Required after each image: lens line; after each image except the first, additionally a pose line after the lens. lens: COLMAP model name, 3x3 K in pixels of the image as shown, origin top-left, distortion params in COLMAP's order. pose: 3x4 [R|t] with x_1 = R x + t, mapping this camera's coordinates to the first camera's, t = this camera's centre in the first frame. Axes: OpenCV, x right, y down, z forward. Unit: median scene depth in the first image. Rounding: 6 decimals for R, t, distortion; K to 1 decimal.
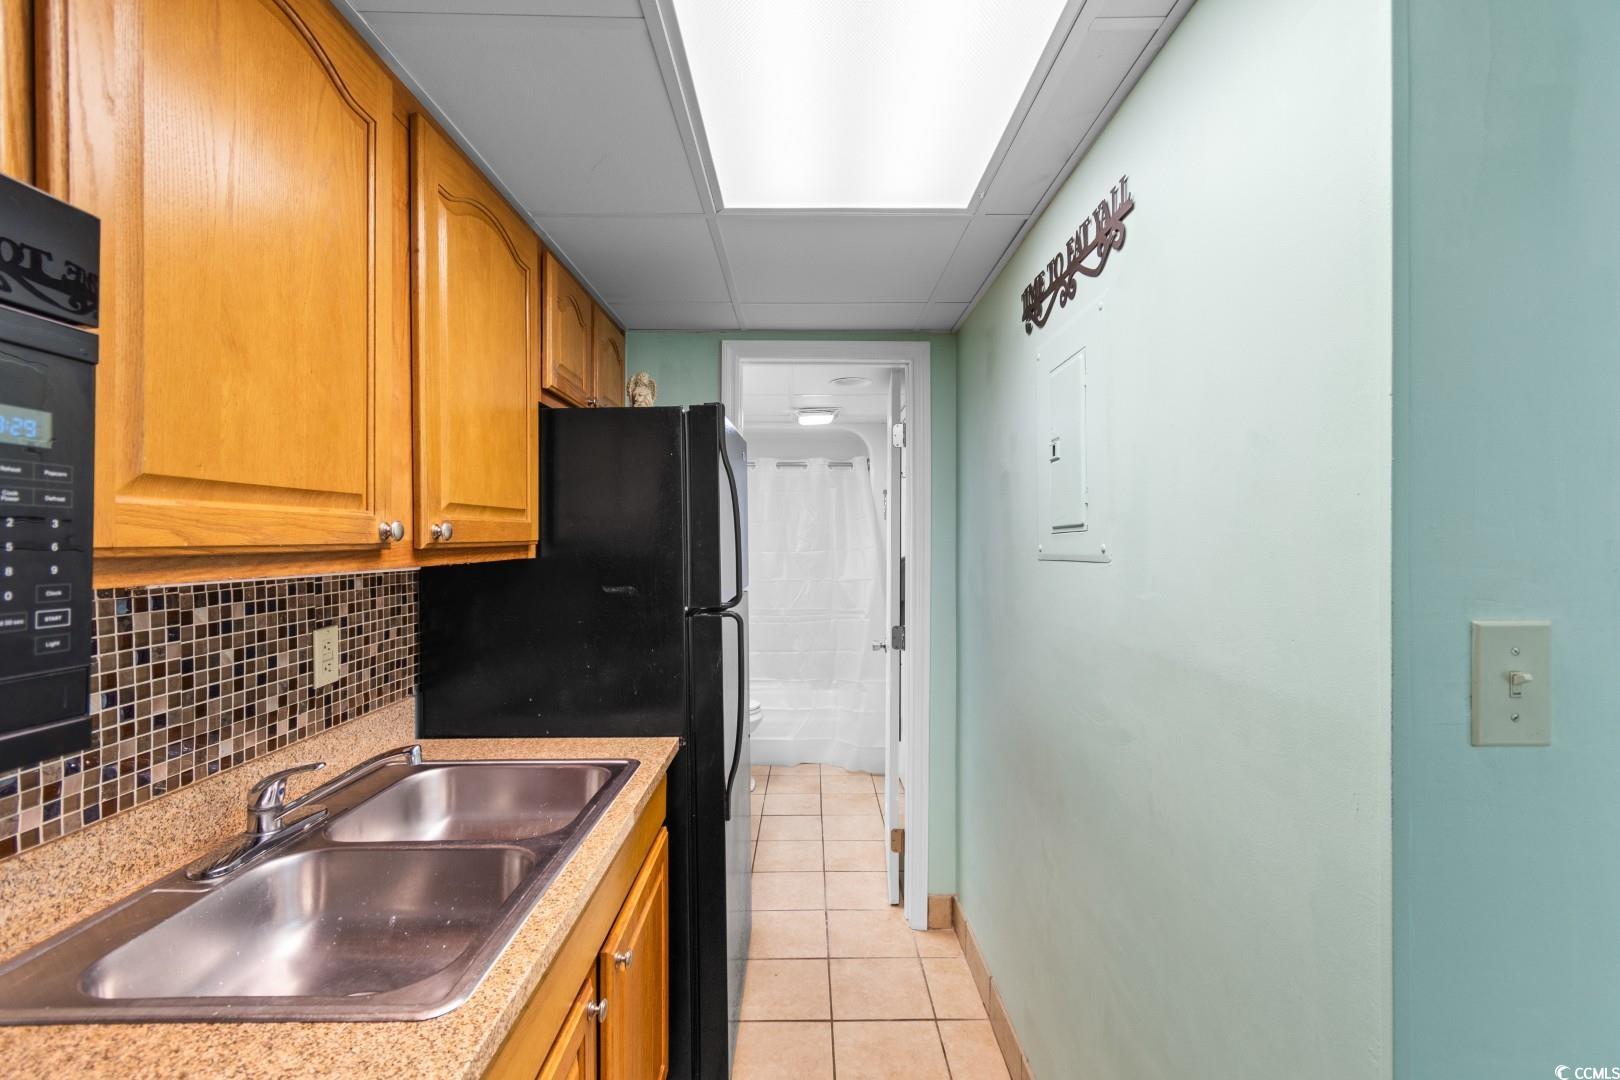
lens RADIAL K [[707.0, 0, 807.4], [0, 707.0, 537.8], [0, 0, 1]] dist [0.002046, -0.001312]
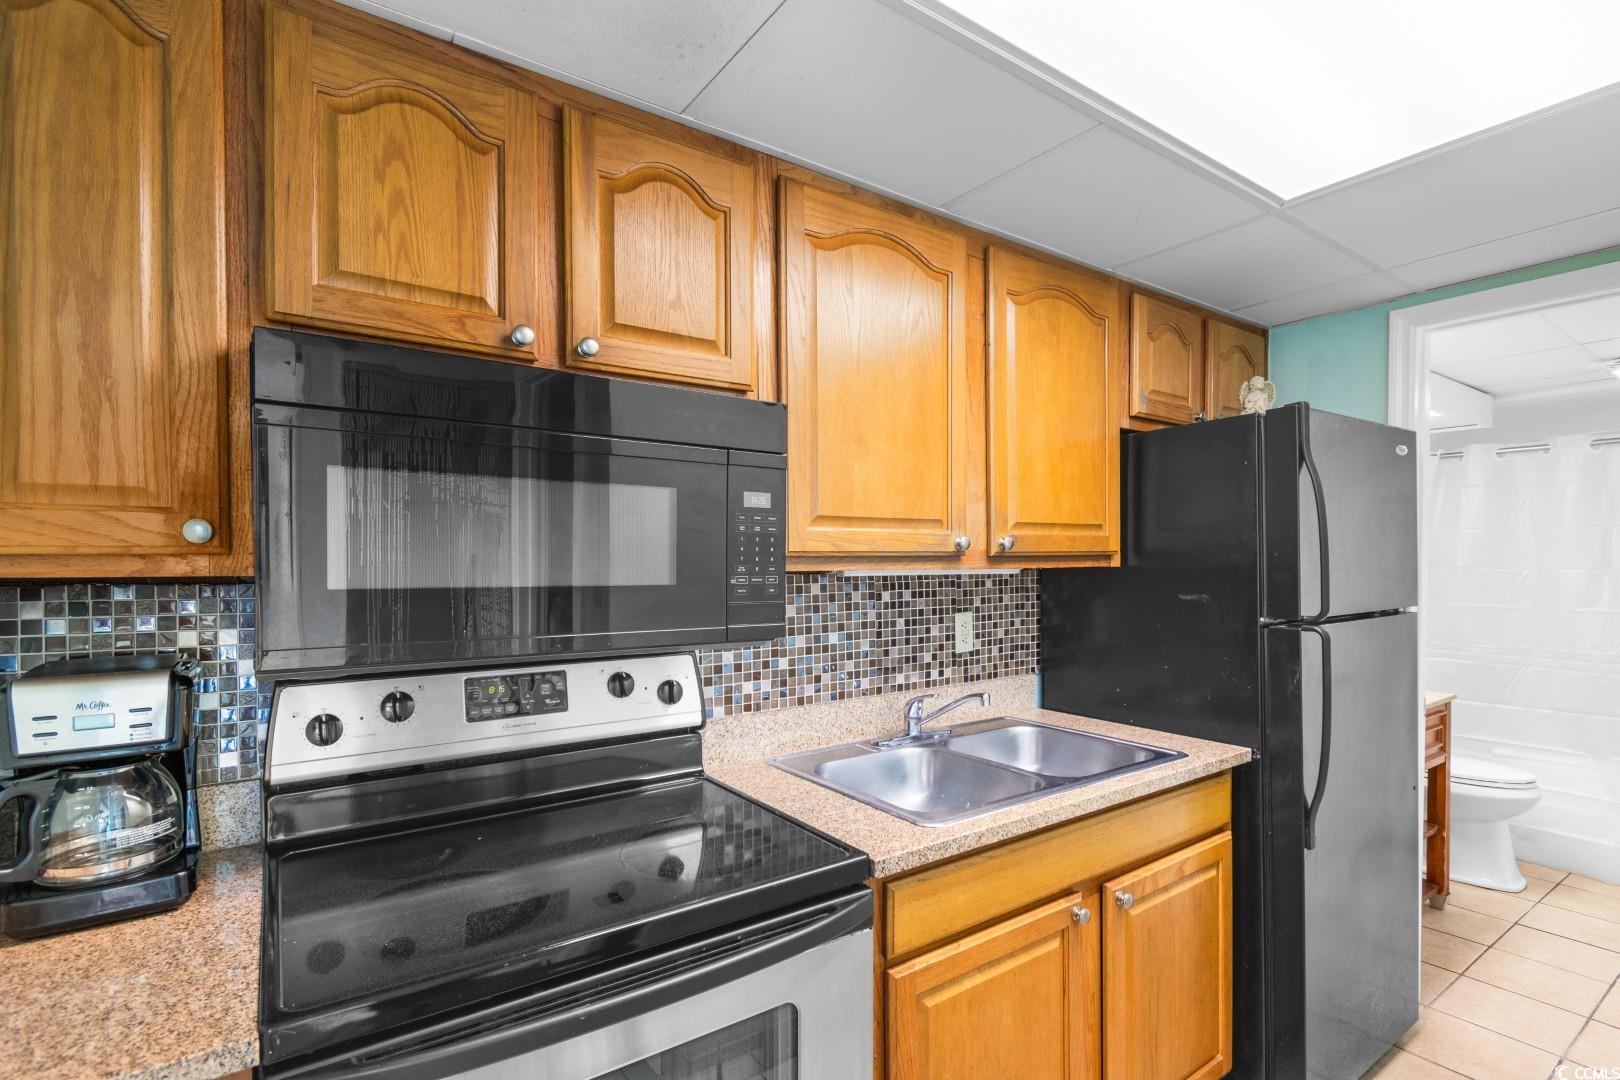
lens RADIAL K [[759.9, 0, 826.3], [0, 759.9, 572.1], [0, 0, 1]] dist [0.006724, -0.006880]
pose [[0.577394, 0.011490, -0.816384, 0.433642], [0.004582, 0.999840, 0.017313, 0.017345], [0.816452, -0.013737, 0.577249, -0.125301]]
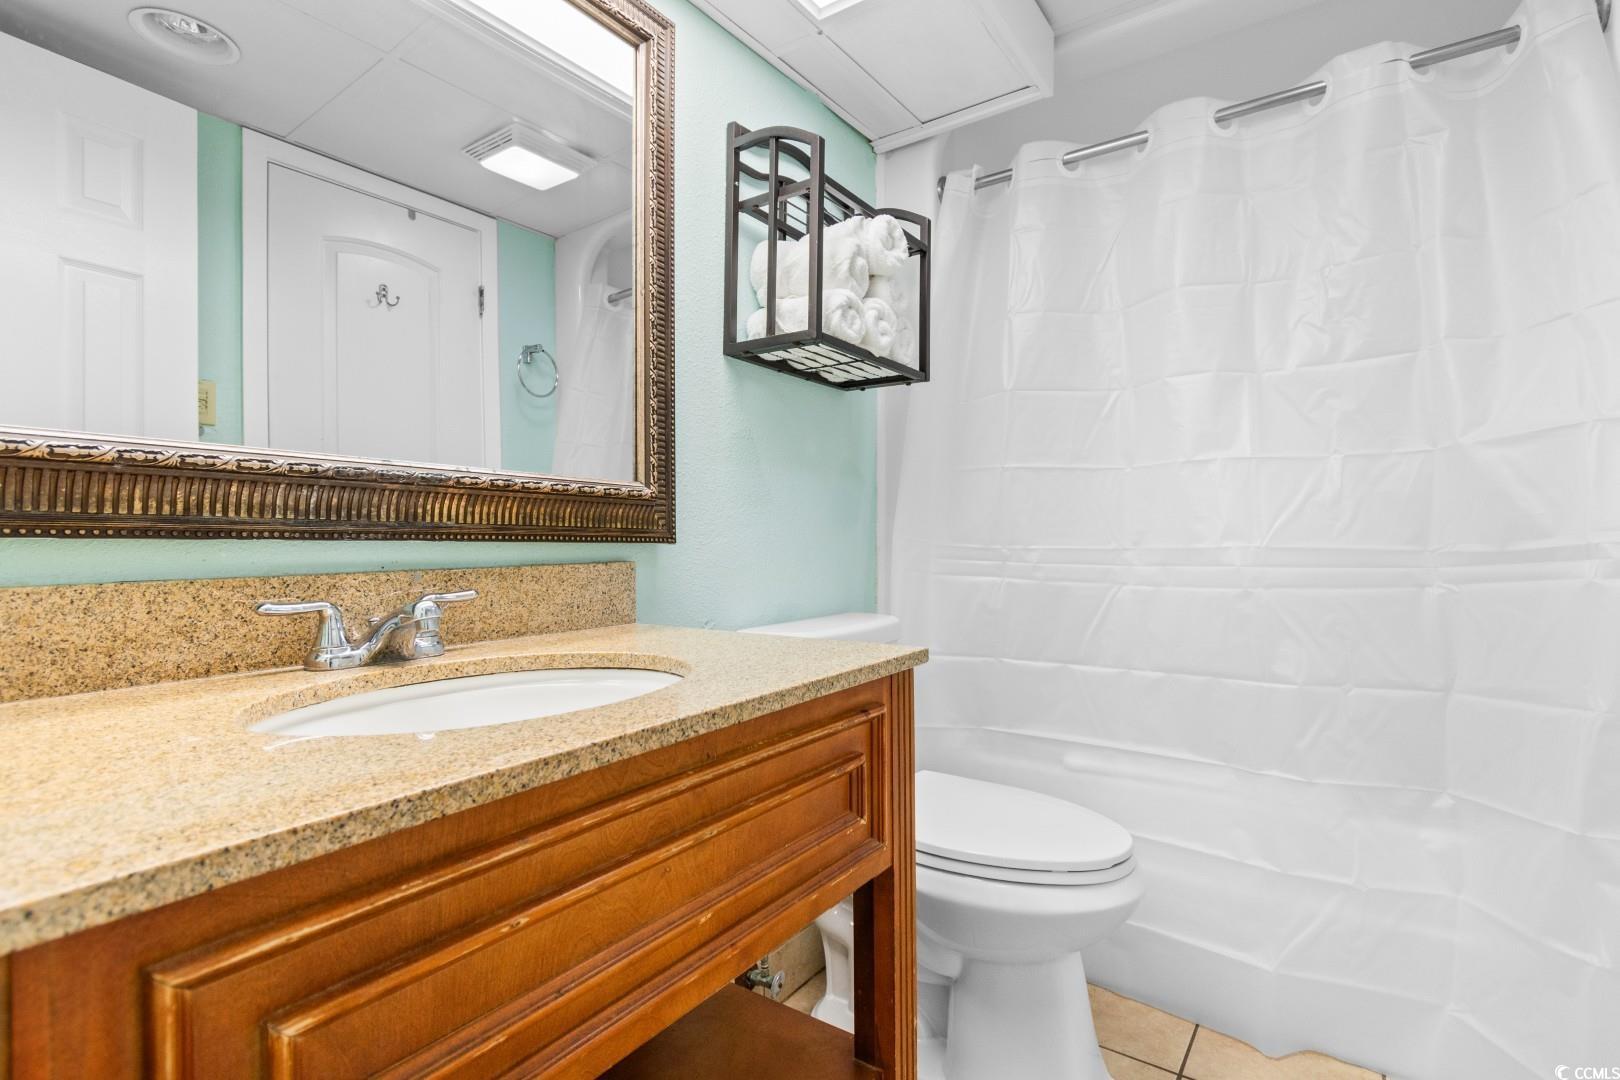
lens RADIAL K [[759.9, 0, 806.9], [0, 759.9, 537.0], [0, 0, 1]] dist [0.006724, -0.006880]
pose [[0.815909, -0.002767, -0.578173, 0.018996], [0.006185, 0.999973, 0.003943, 0.306436], [0.578147, -0.006793, 0.815904, 1.949701]]
